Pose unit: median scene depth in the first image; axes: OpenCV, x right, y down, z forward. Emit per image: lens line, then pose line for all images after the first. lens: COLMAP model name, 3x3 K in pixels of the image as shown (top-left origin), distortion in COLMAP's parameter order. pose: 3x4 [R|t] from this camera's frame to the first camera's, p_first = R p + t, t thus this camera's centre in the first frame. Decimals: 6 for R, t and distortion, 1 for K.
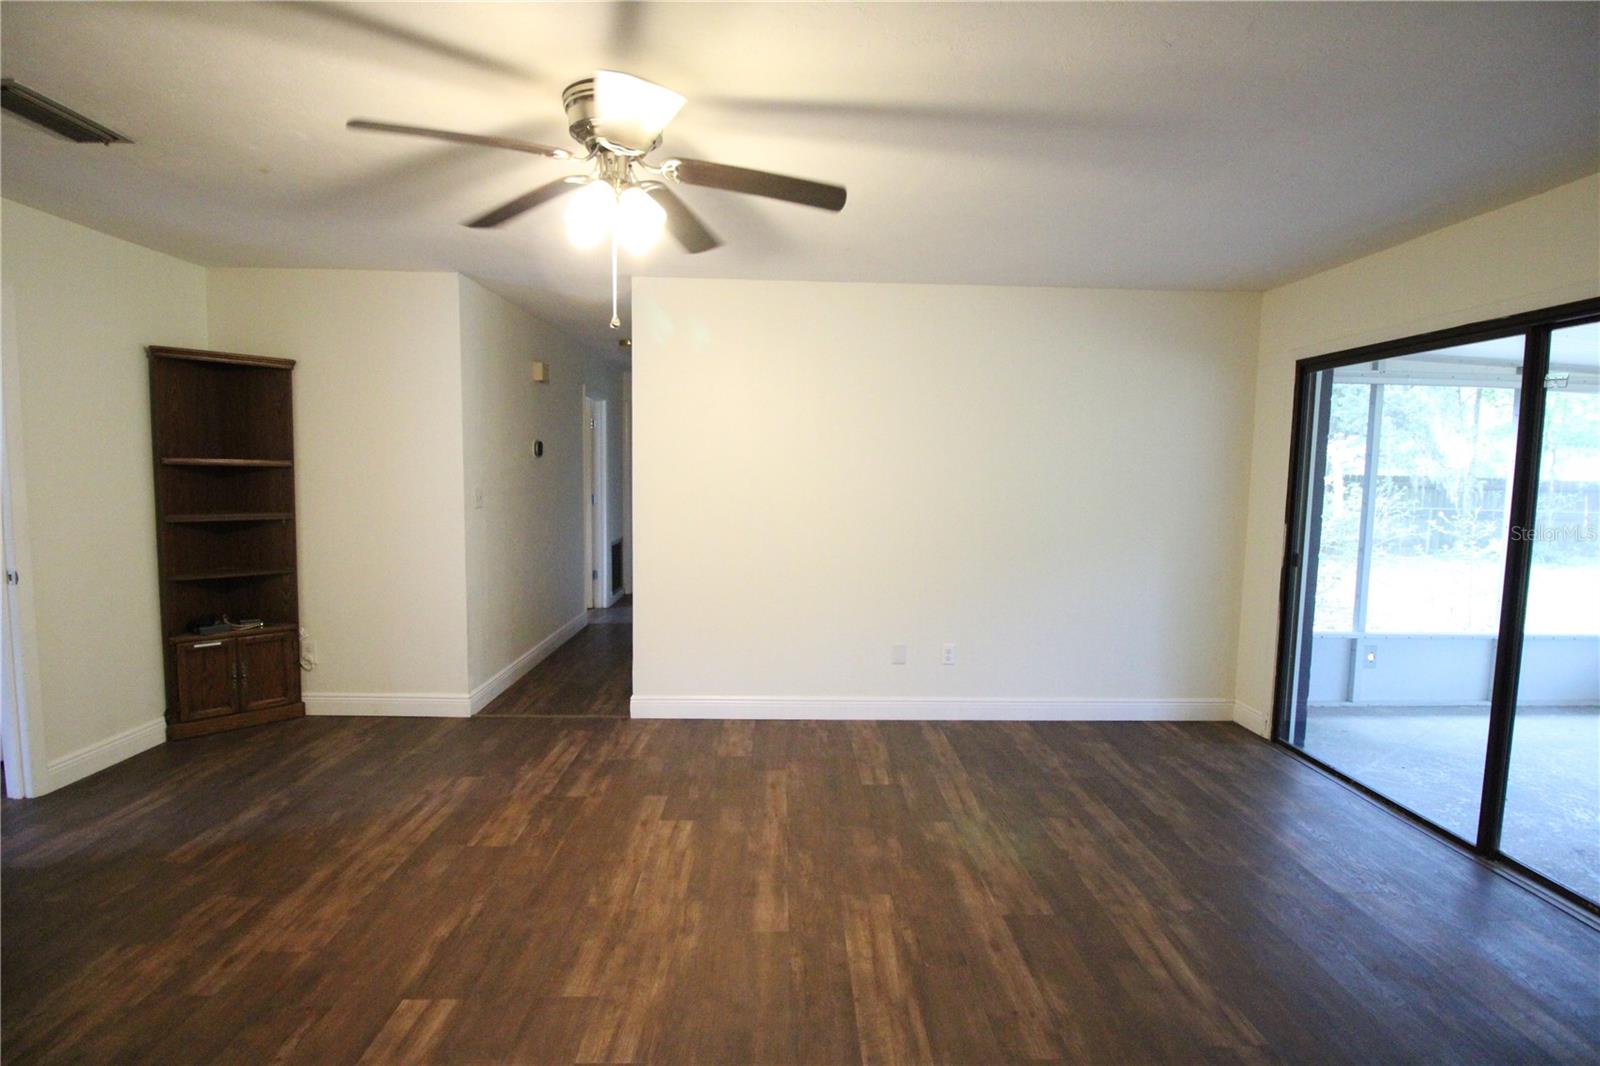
lens RADIAL K [[744.1, 0, 802.1], [0, 744.1, 530.8], [0, 0, 1]] dist [-0.019931, -0.001714]
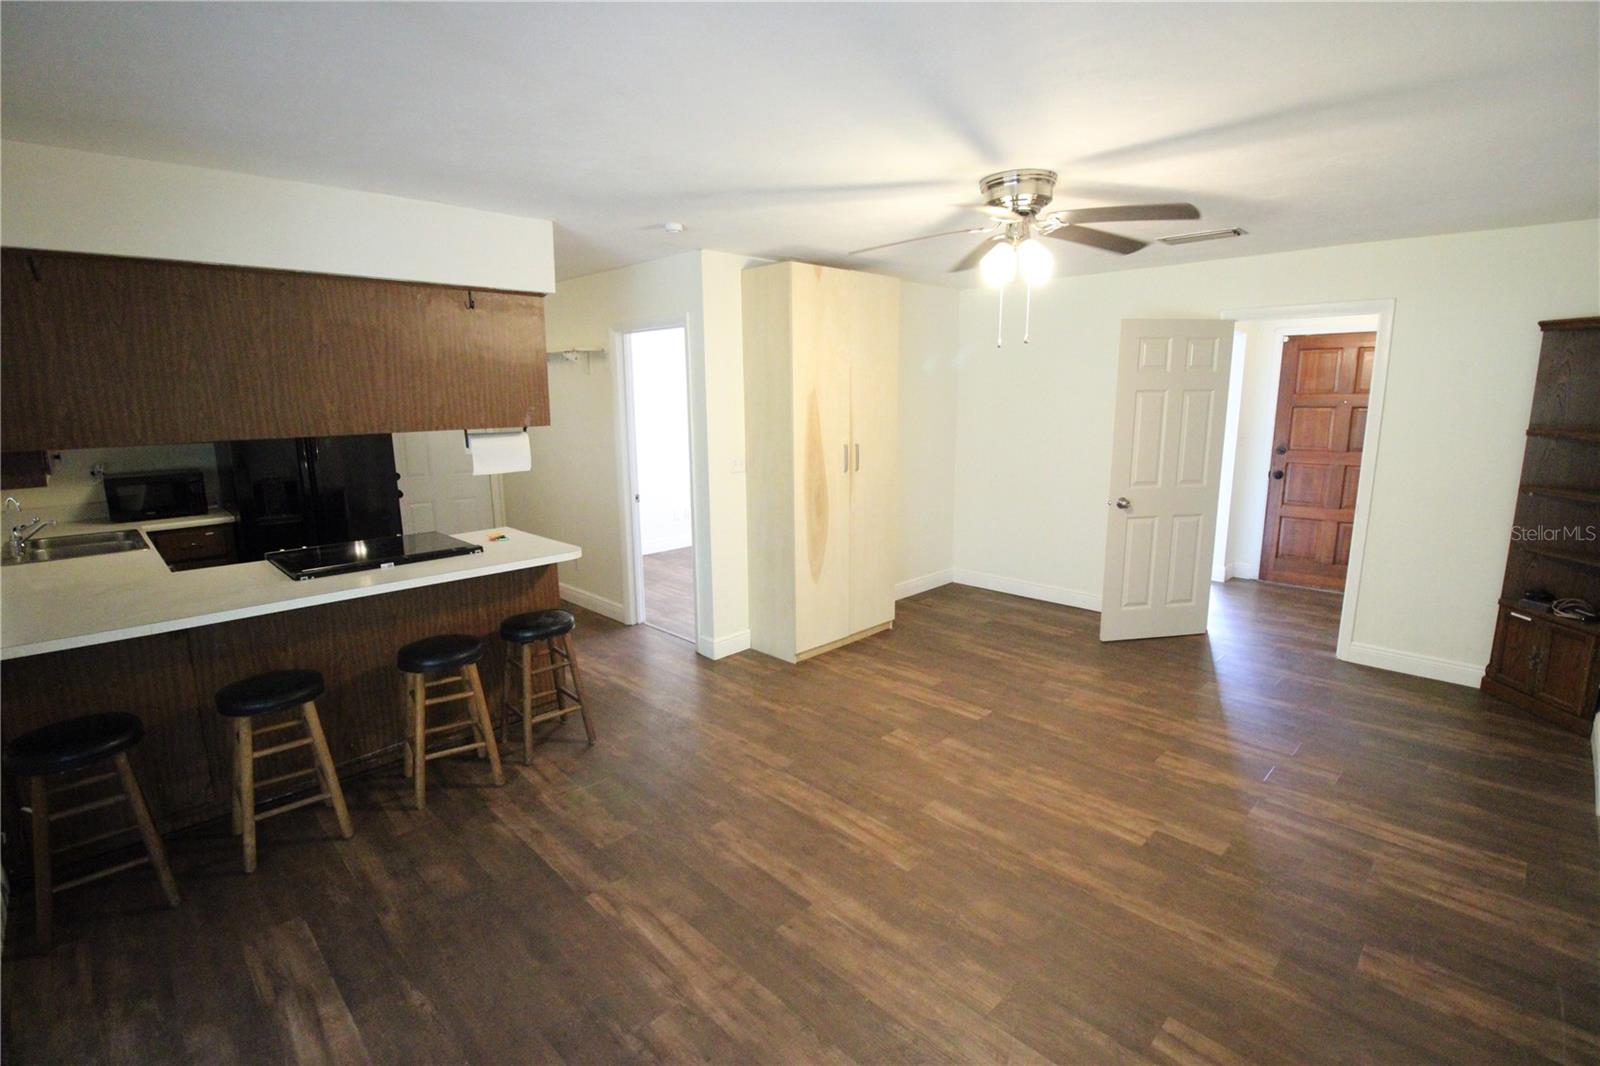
lens RADIAL K [[744.1, 0, 800.6], [0, 744.1, 531.8], [0, 0, 1]] dist [-0.019931, -0.001714]
pose [[-0.731831, 0.115994, -0.671543, 0.942438], [-0.059811, 0.970673, 0.232843, -0.219199], [0.678857, 0.210567, -0.703431, 1.658572]]
